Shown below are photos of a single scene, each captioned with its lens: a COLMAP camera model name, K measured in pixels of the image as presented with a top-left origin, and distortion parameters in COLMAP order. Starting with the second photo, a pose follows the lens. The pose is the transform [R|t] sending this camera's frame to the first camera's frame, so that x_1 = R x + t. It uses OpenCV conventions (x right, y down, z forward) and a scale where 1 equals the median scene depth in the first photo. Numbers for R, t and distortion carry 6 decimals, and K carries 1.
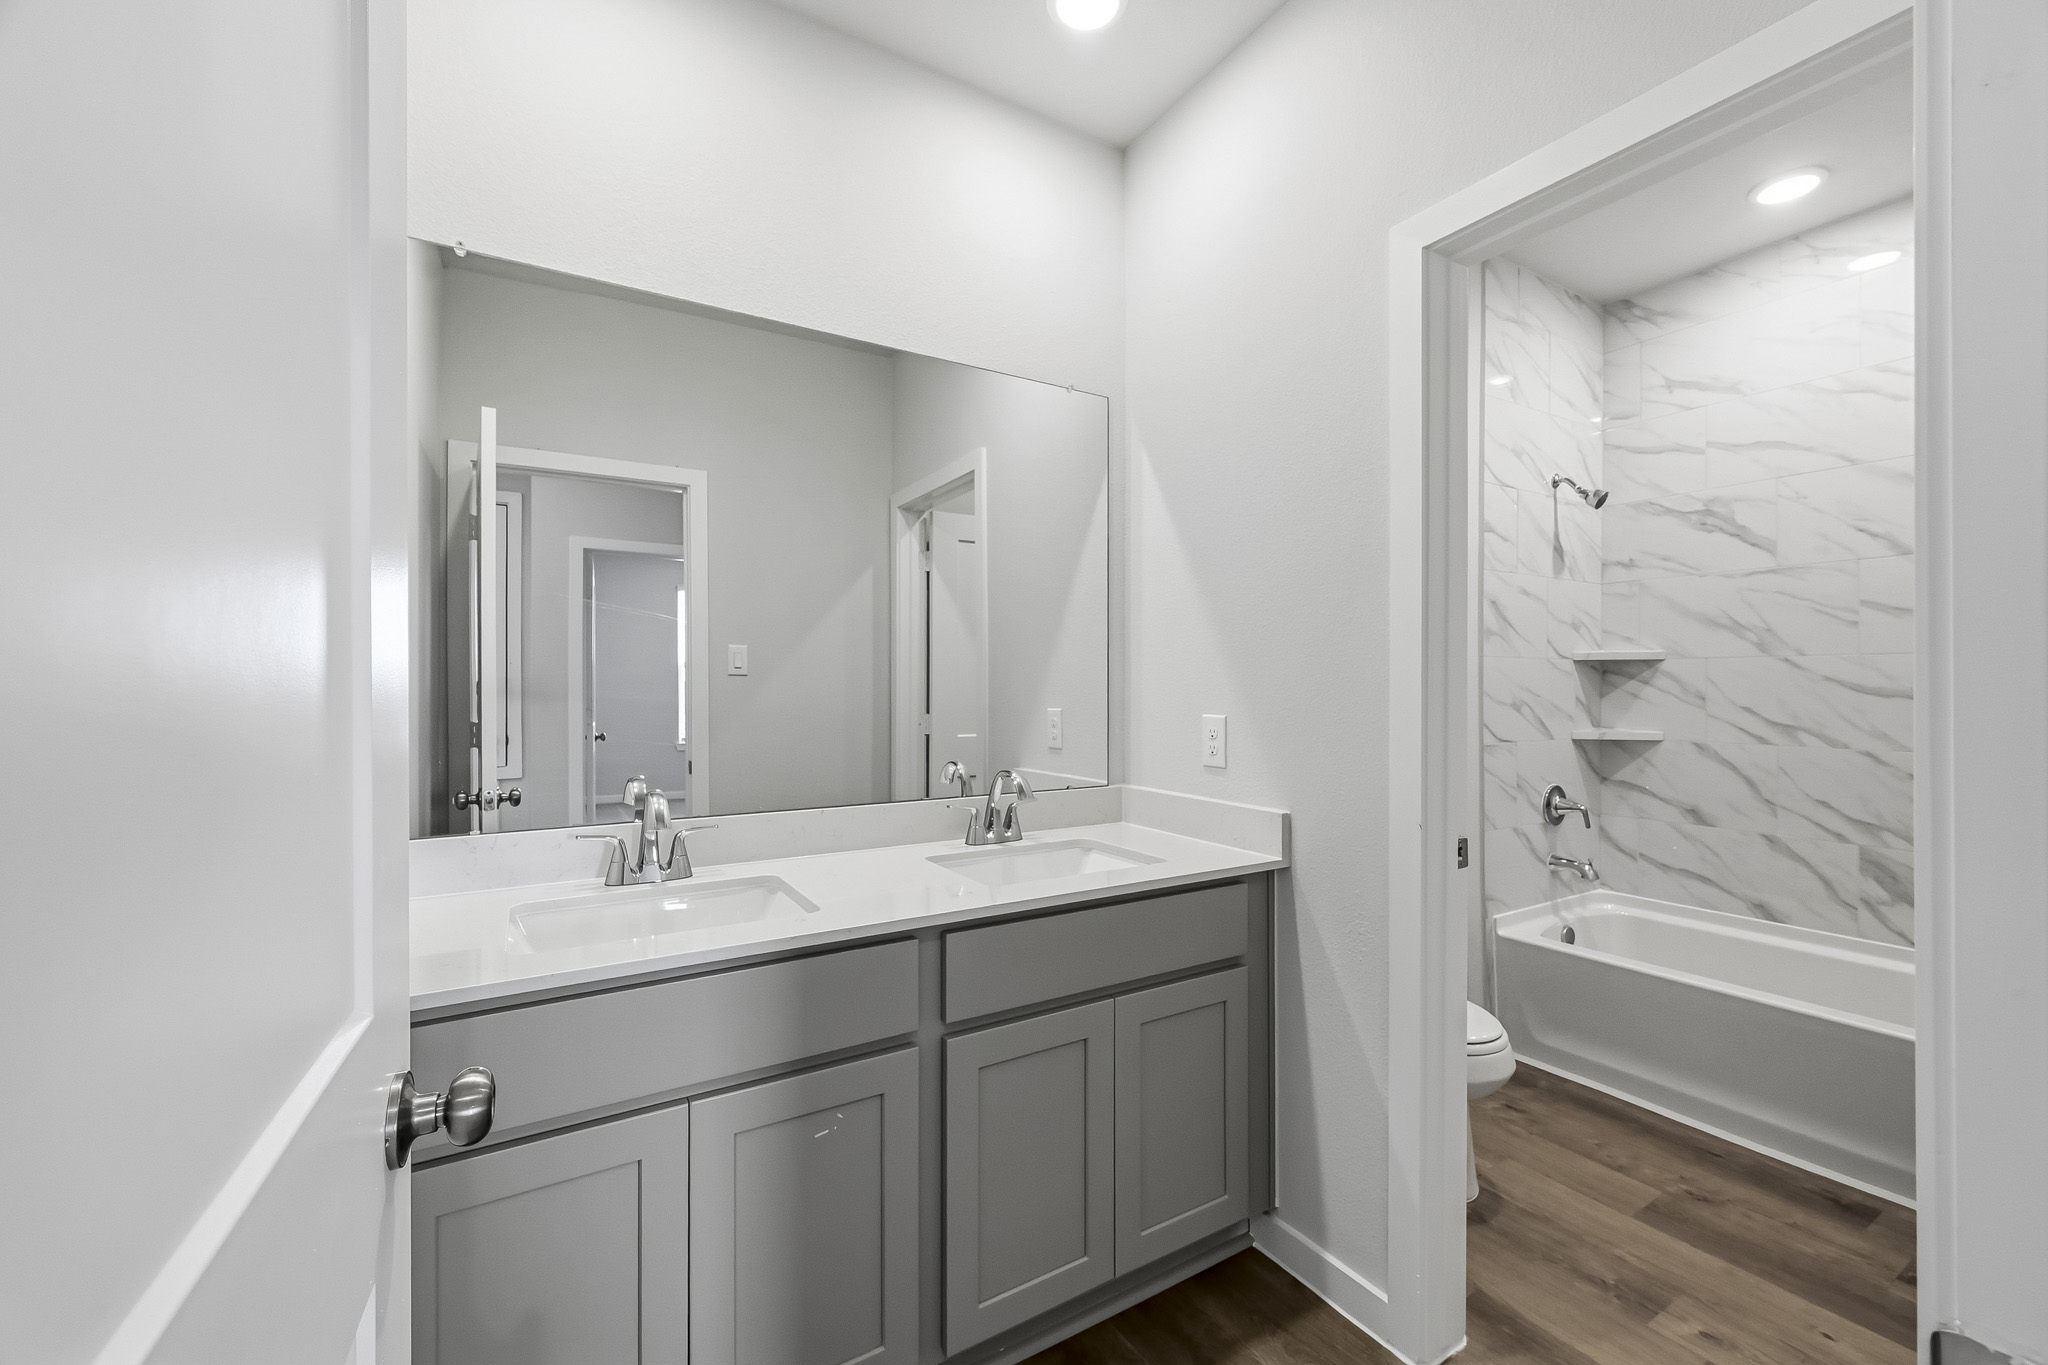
lens RADIAL K [[808.8, 0, 1024.4], [0, 808.8, 689.2], [0, 0, 1]] dist [0.000606, 0.000616]
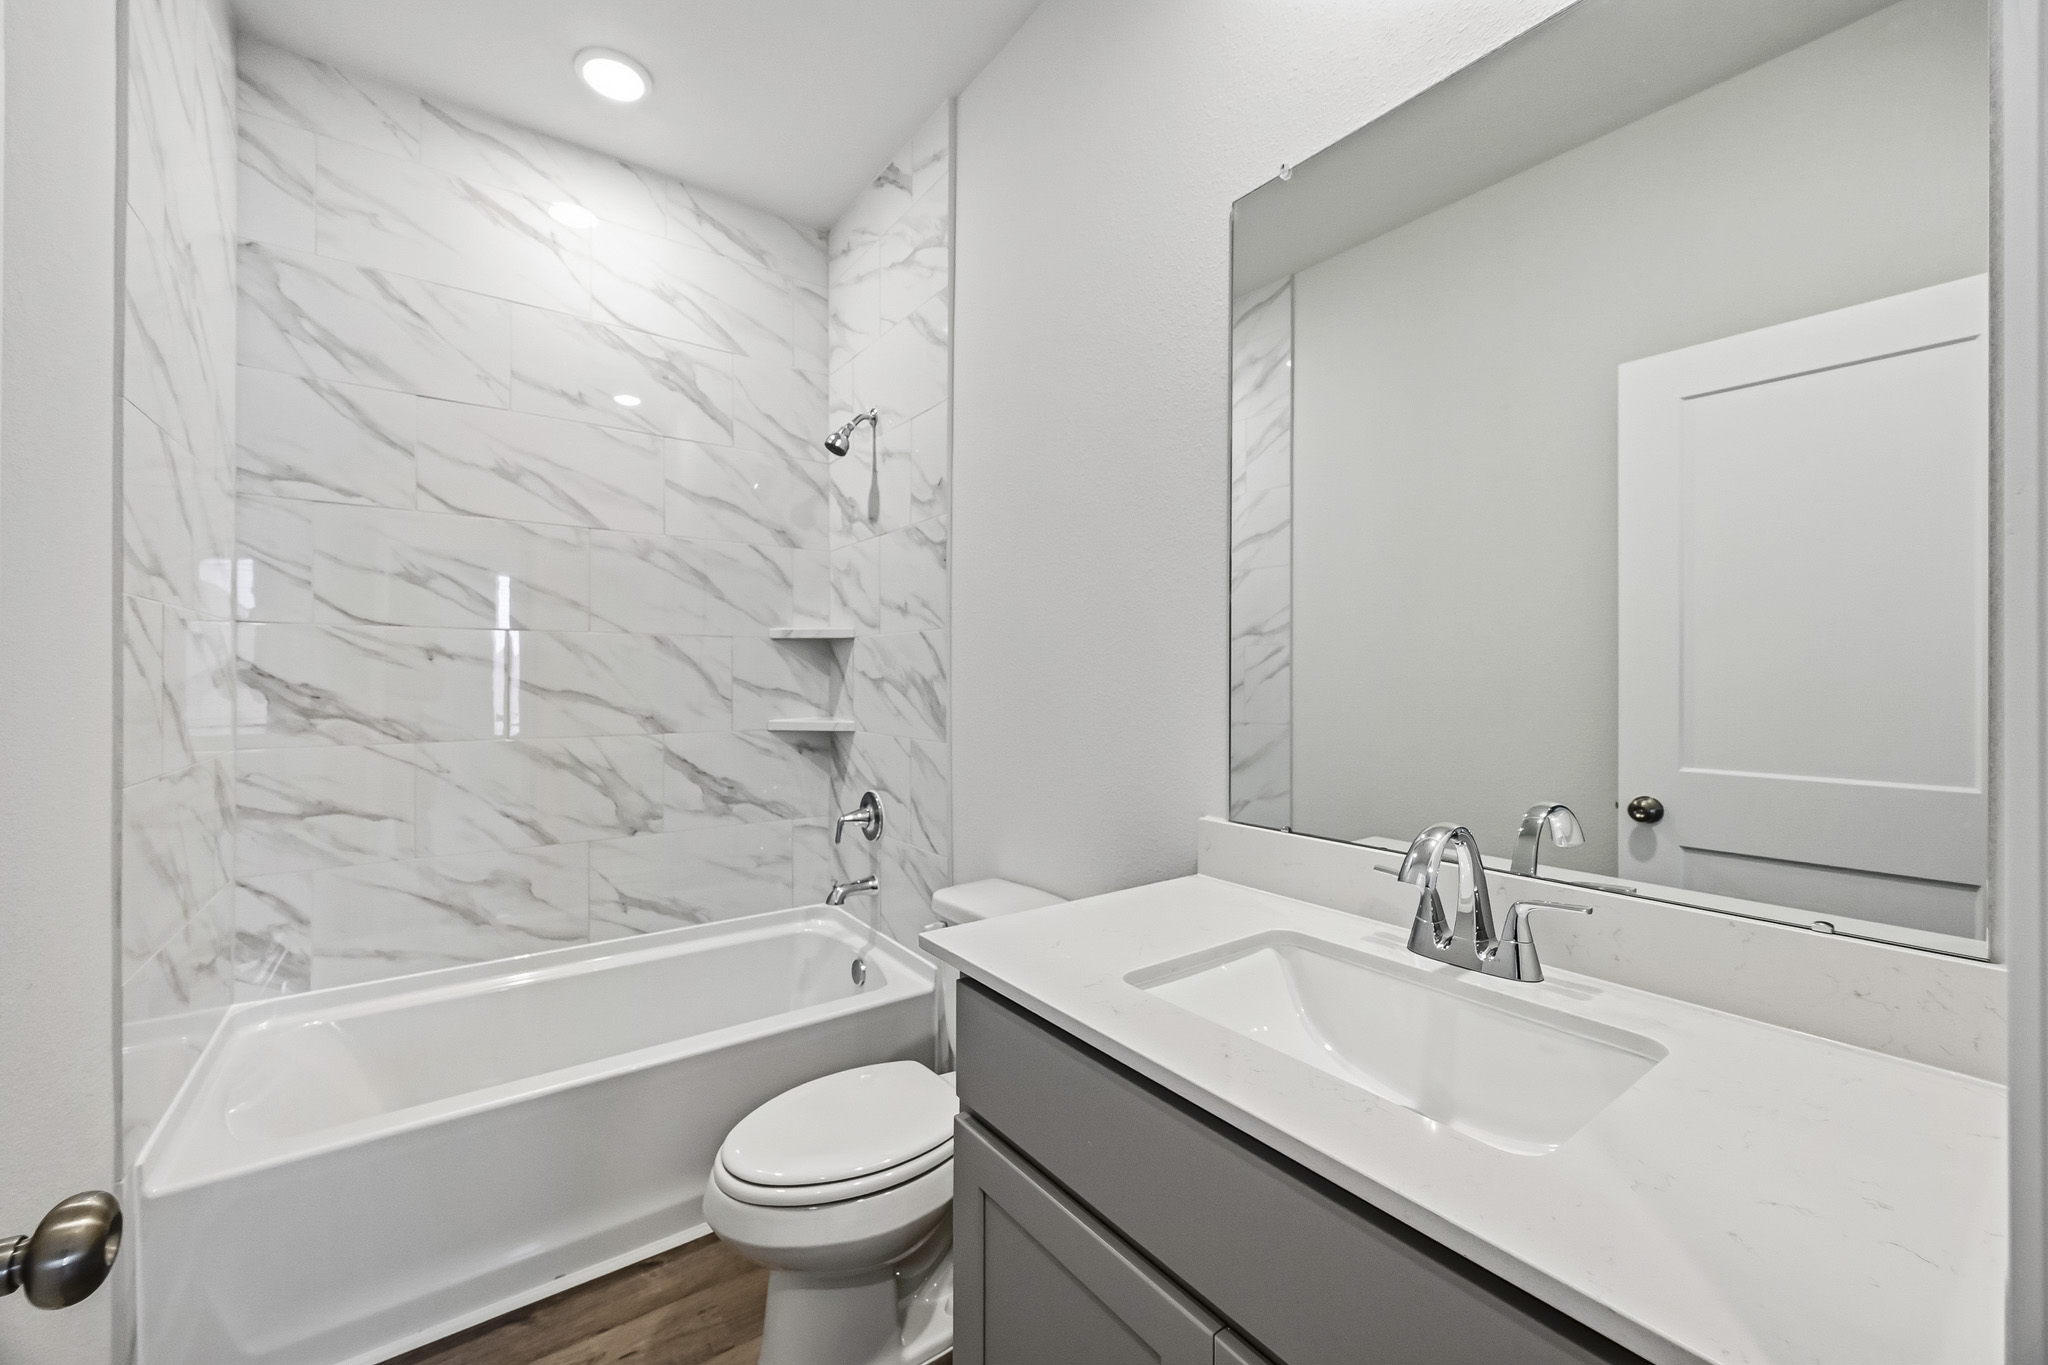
lens RADIAL K [[808.8, 0, 1026.3], [0, 808.8, 684.3], [0, 0, 1]] dist [0.000606, 0.000616]
pose [[-0.088919, 0.000352, 0.996039, -0.037666], [-0.003431, 0.999994, -0.000660, 0.115907], [-0.996033, -0.003476, -0.088917, 0.697586]]
